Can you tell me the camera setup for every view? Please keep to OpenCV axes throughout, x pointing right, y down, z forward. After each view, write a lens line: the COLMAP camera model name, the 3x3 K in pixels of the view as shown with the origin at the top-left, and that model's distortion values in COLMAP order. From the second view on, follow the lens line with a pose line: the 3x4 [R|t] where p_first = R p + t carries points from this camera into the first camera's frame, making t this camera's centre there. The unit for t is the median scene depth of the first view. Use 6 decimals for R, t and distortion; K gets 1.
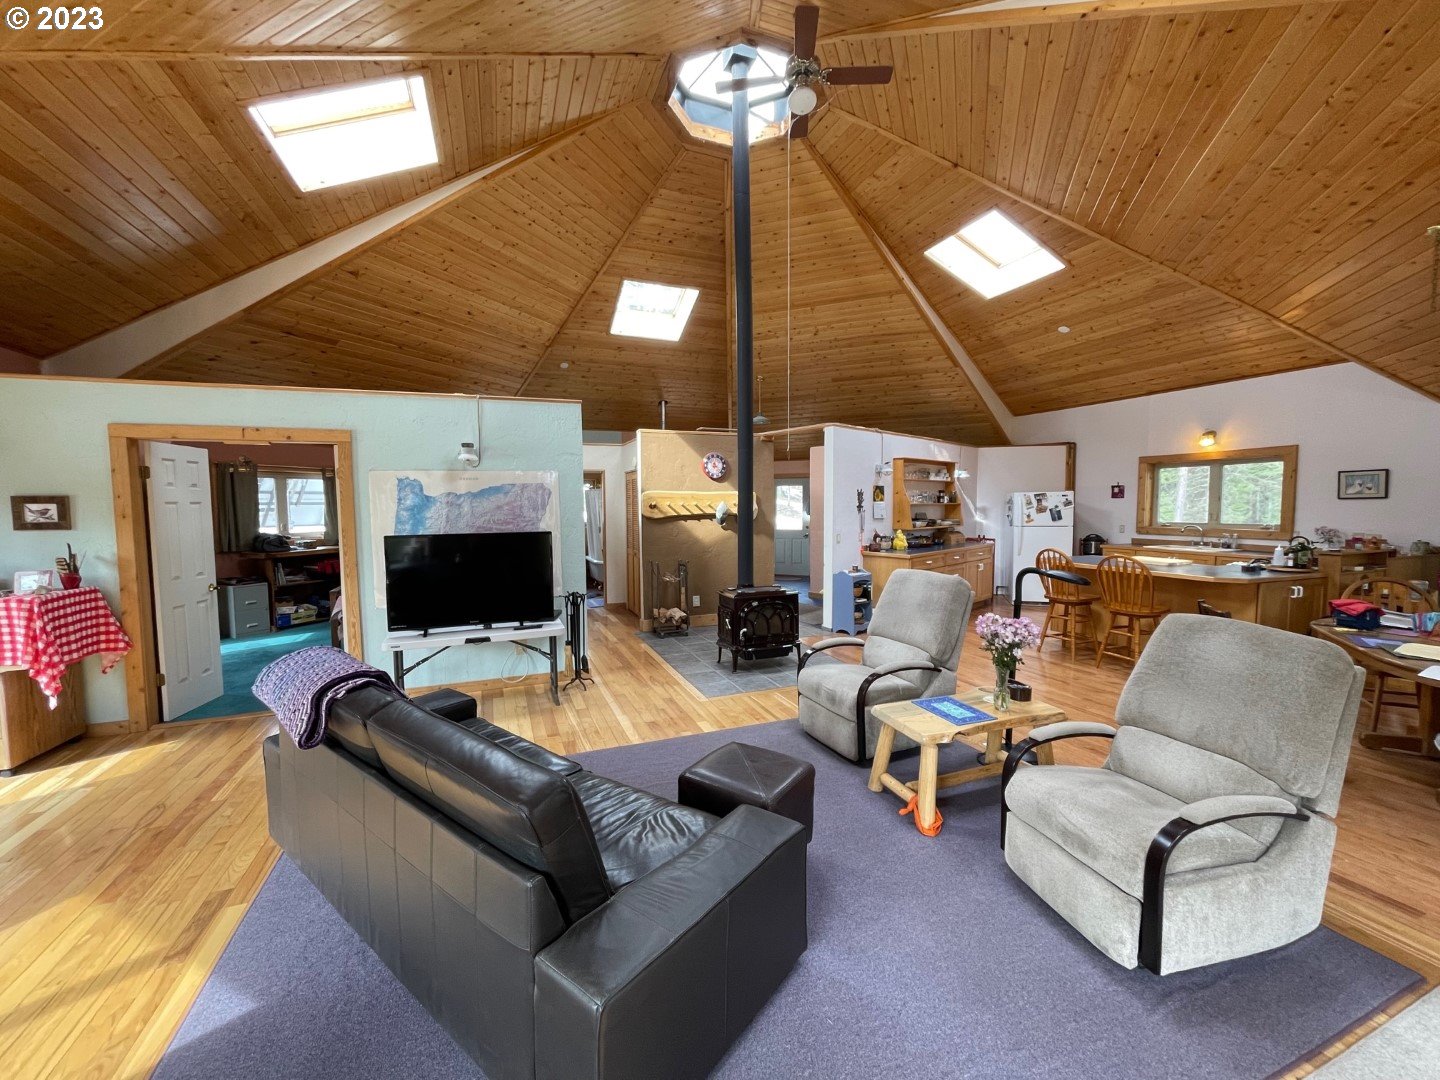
lens RADIAL K [[575.7, 0, 720.0], [0, 575.7, 540.0], [0, 0, 1]] dist [0.000868, -0.000241]
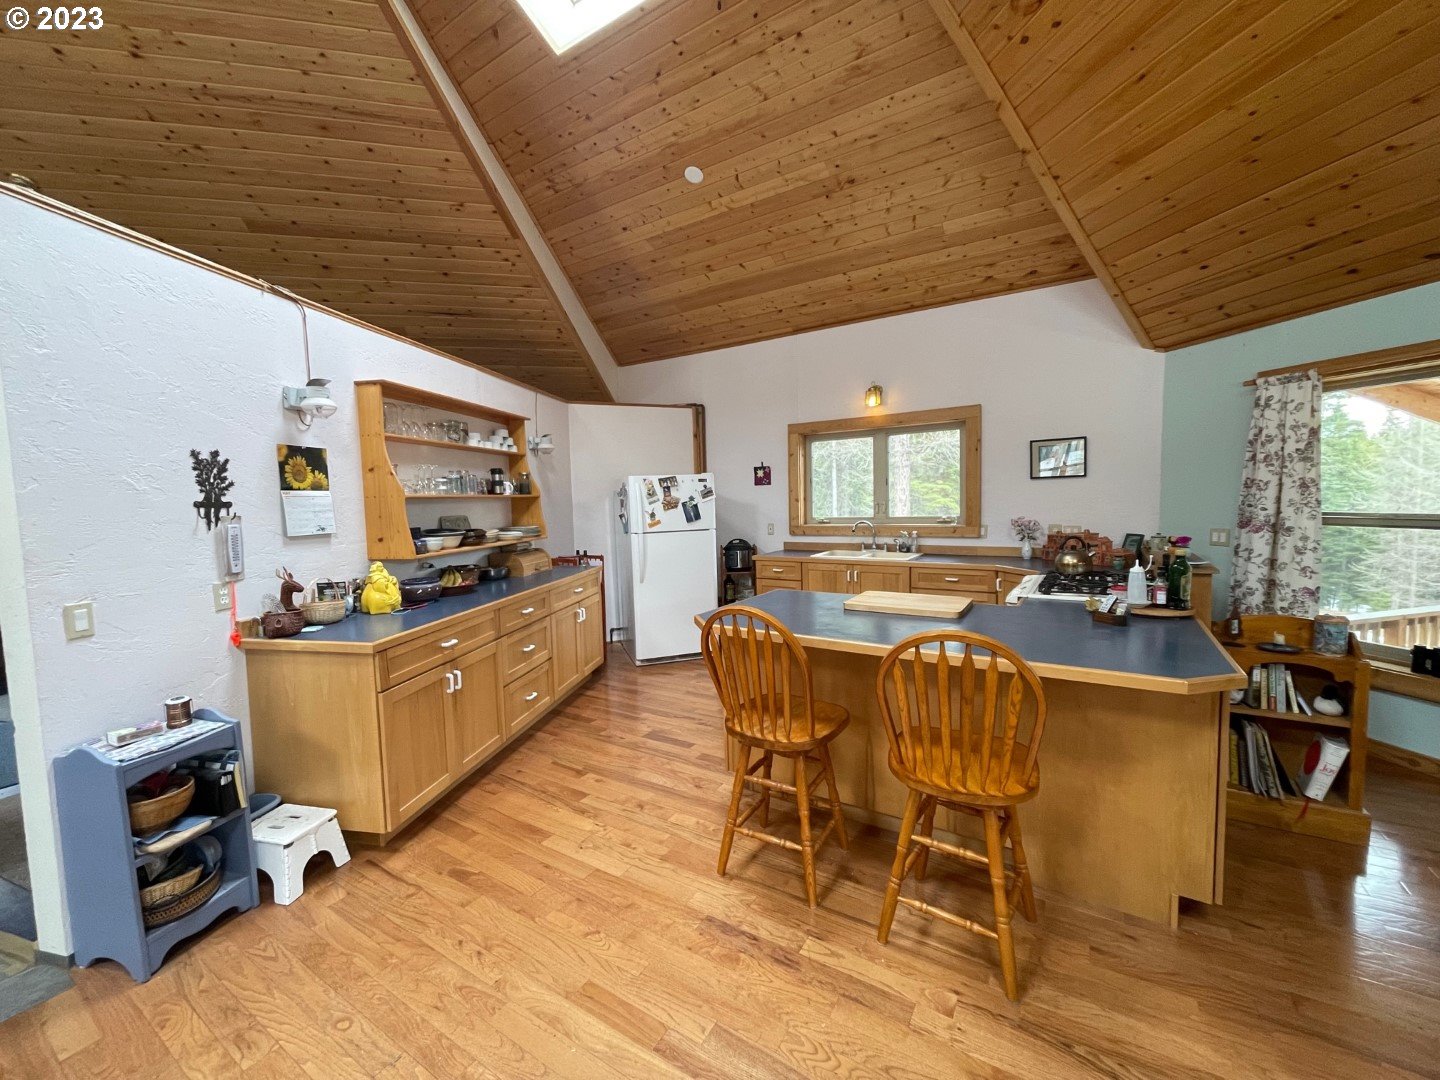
lens RADIAL K [[575.7, 0, 720.0], [0, 575.7, 540.0], [0, 0, 1]] dist [0.000868, -0.000241]
pose [[0.799805, -0.058747, 0.597379, 0.244149], [0.059184, 0.998068, 0.018913, -0.024128], [-0.597335, 0.020229, 0.801736, 0.502041]]
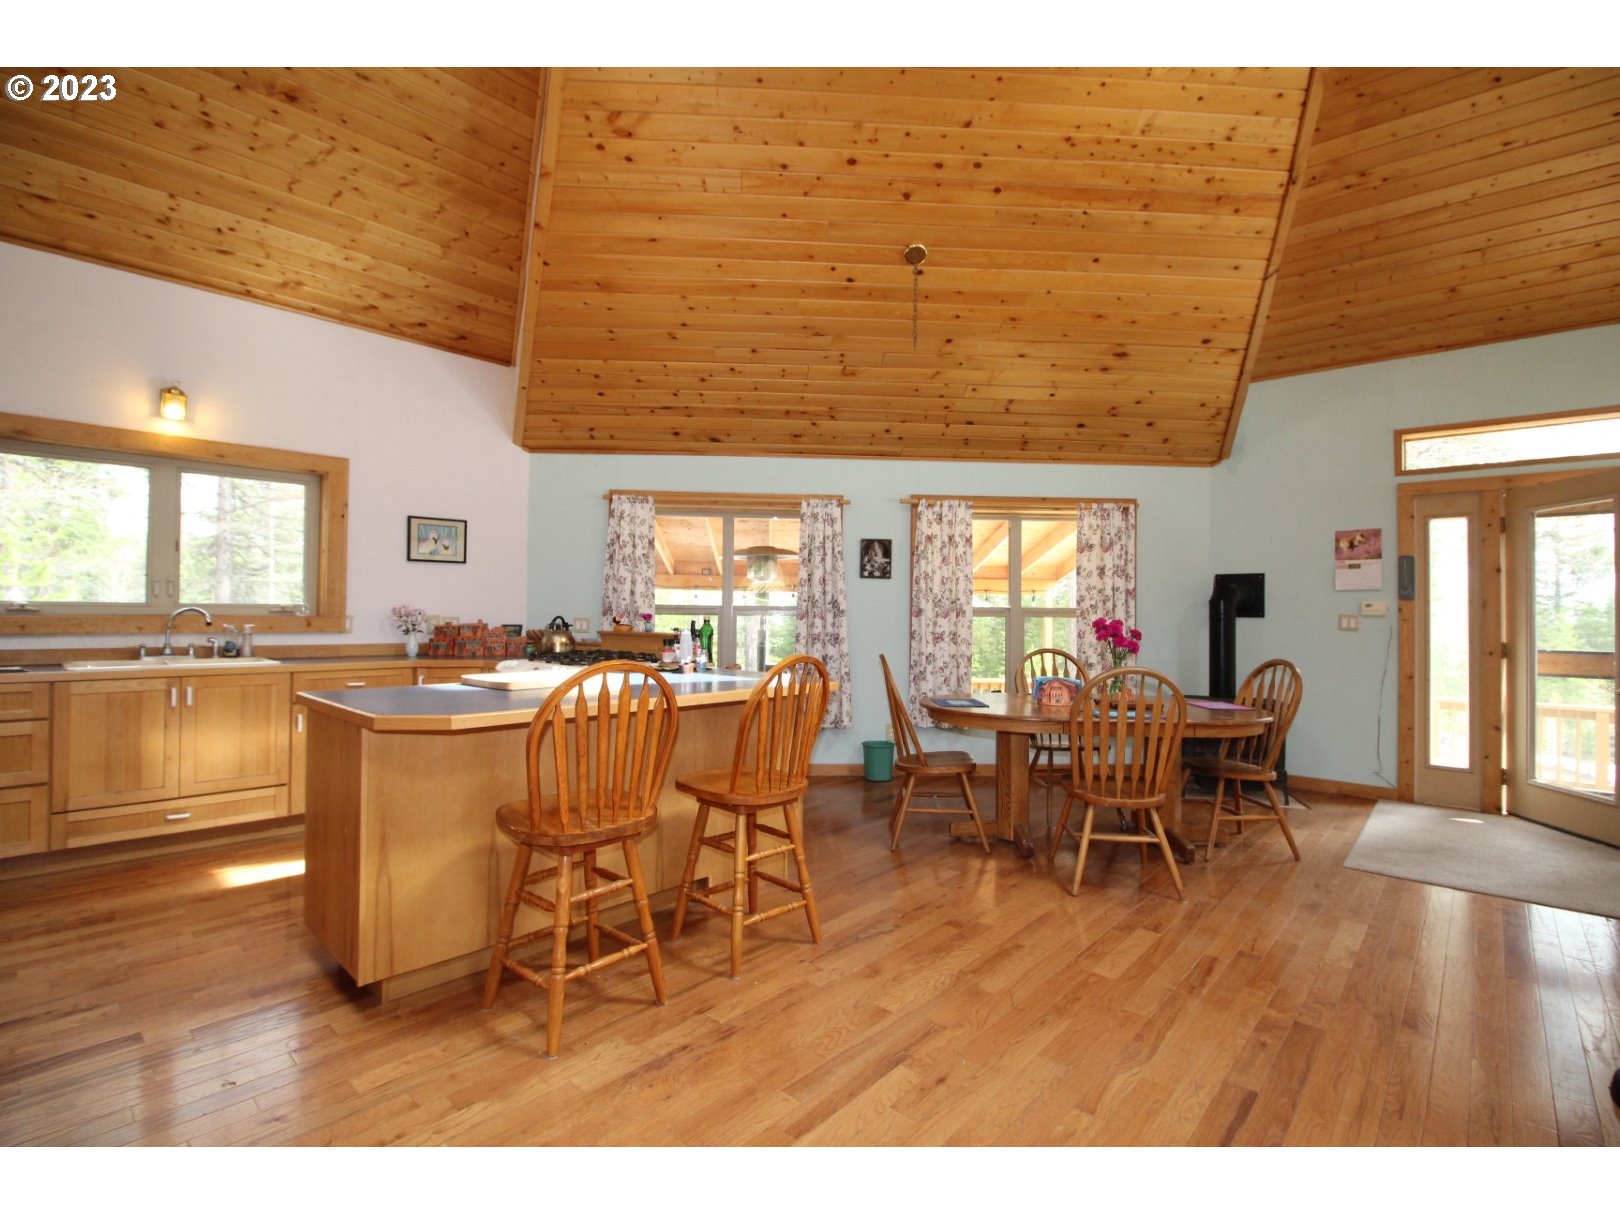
lens RADIAL K [[741.2, 0, 810.9], [0, 741.2, 601.0], [0, 0, 1]] dist [-0.002775, -0.013883]
pose [[-0.443876, 0.015908, 0.895947, 0.139039], [0.047616, 0.998849, 0.005855, -0.010083], [-0.894822, 0.045260, -0.444122, 0.746588]]
